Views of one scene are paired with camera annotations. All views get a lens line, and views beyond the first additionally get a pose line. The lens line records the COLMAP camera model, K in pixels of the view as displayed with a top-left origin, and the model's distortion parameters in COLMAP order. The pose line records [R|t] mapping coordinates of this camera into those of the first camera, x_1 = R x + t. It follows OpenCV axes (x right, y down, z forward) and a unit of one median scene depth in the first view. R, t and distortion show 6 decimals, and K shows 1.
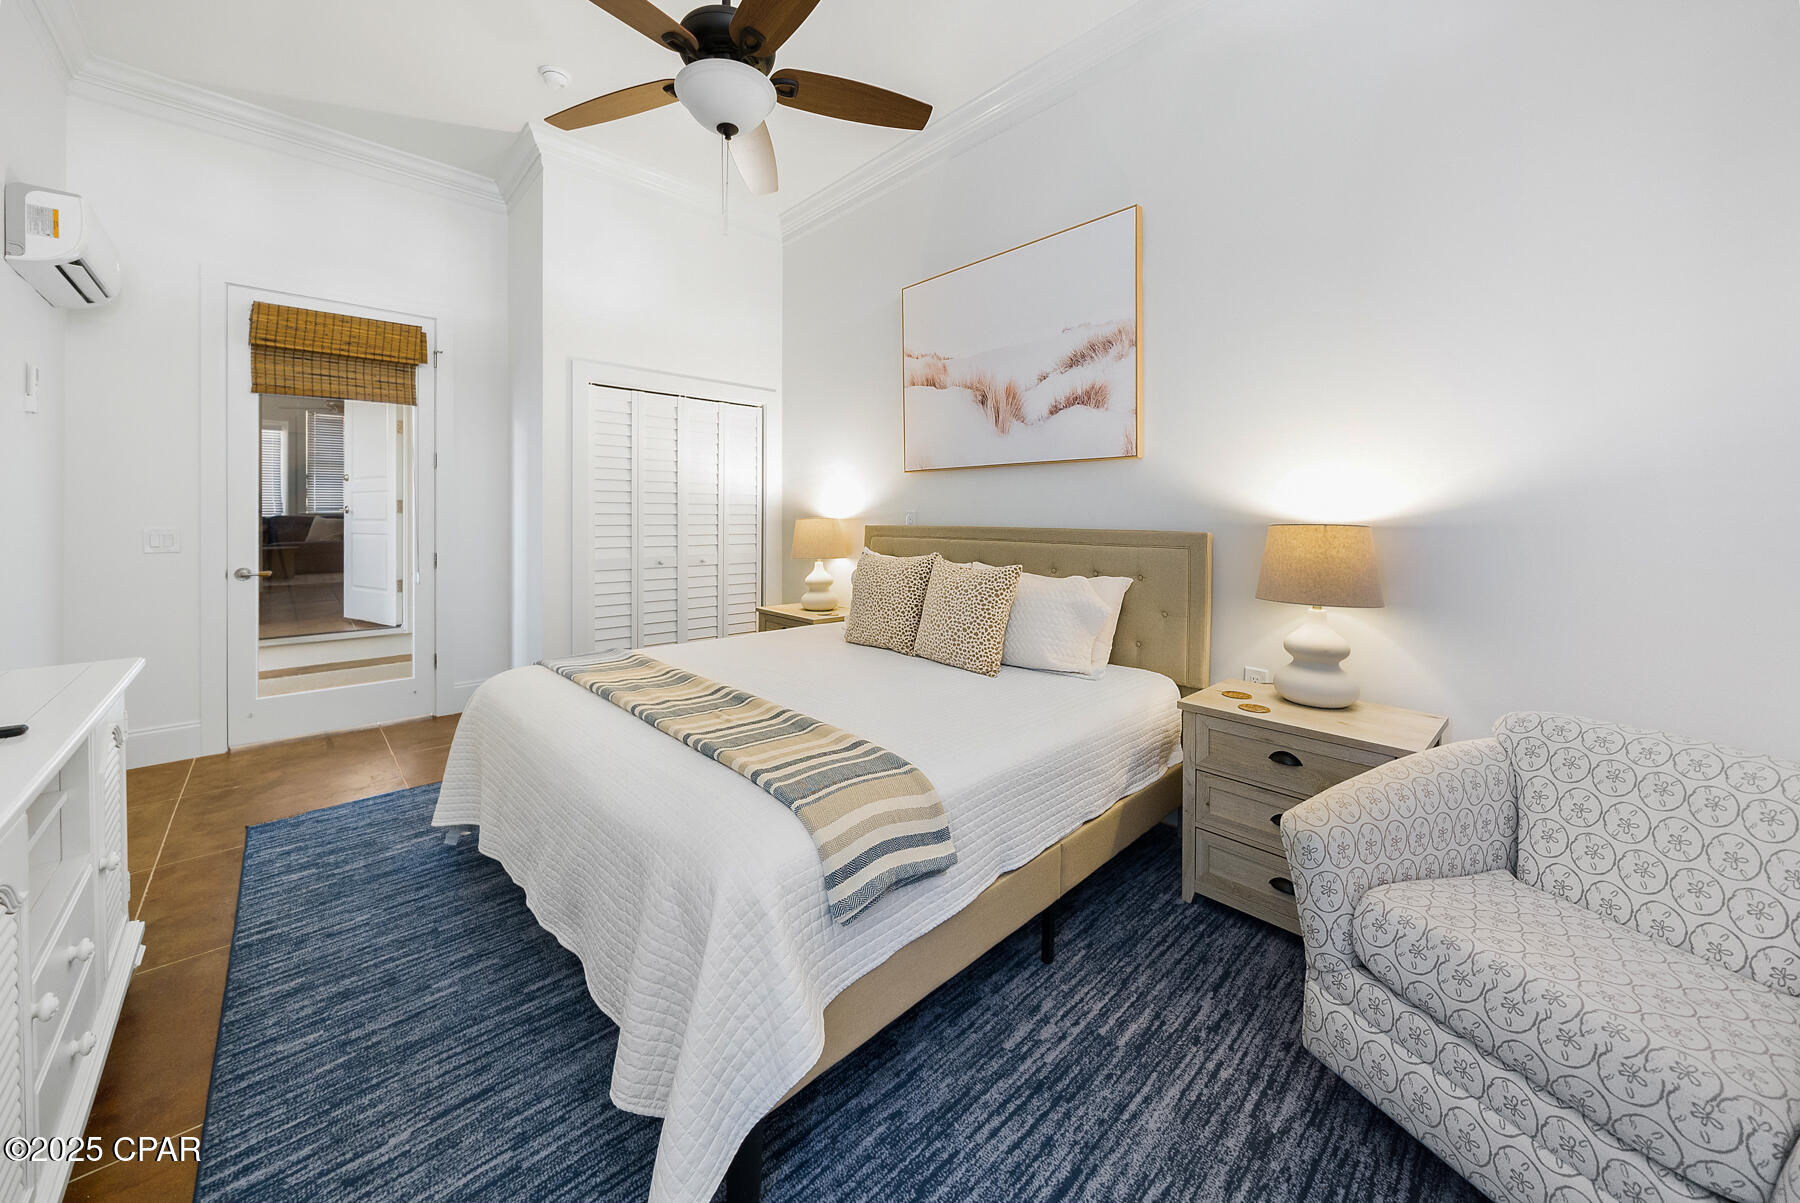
lens RADIAL K [[647.8, 0, 860.6], [0, 647.8, 518.6], [0, 0, 1]] dist [-0.002380, -0.000341]
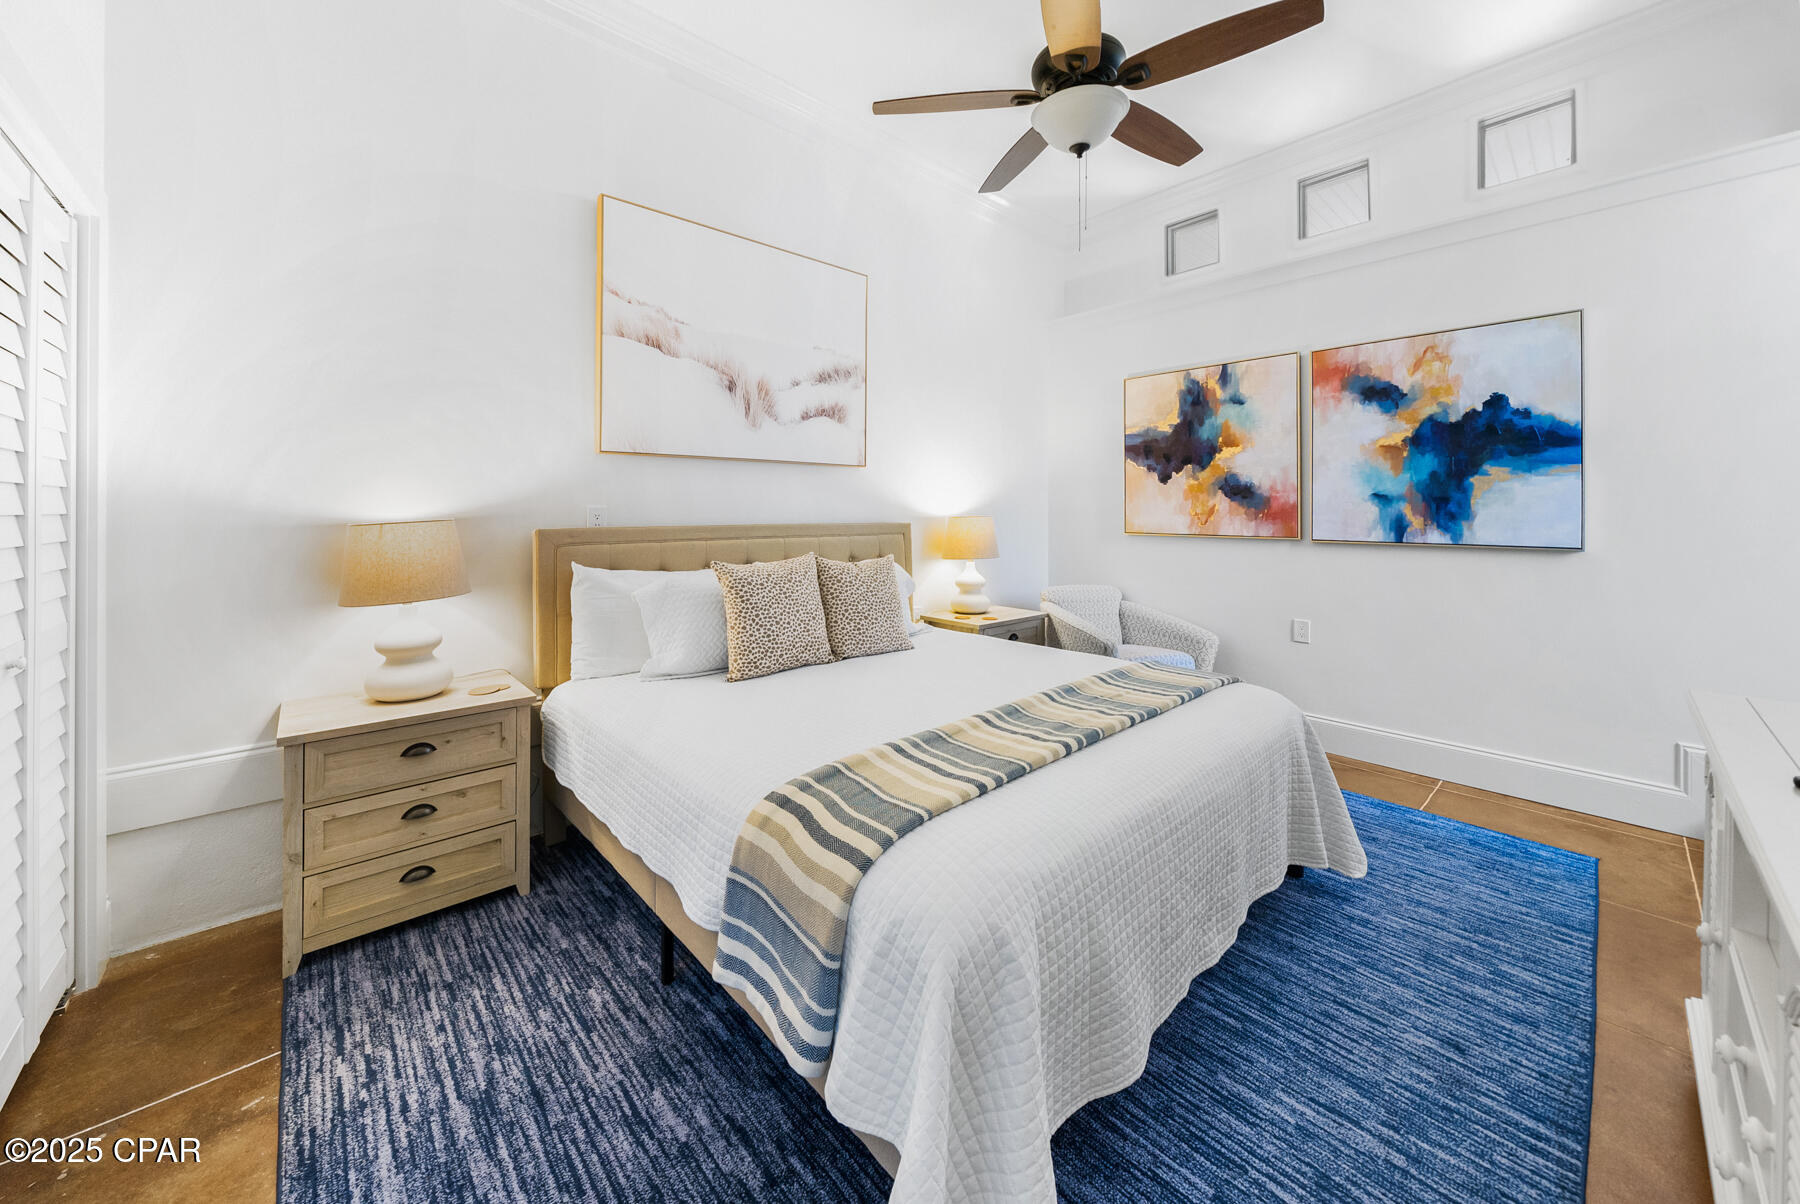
lens RADIAL K [[654.5, 0, 906.4], [0, 654.5, 508.2], [0, 0, 1]] dist [-0.006100, 0.000208]
pose [[-0.009727, -0.007035, 0.999928, -1.457703], [-0.001477, 0.999974, 0.007021, -0.033978], [-0.999952, -0.001409, -0.009738, 1.493395]]
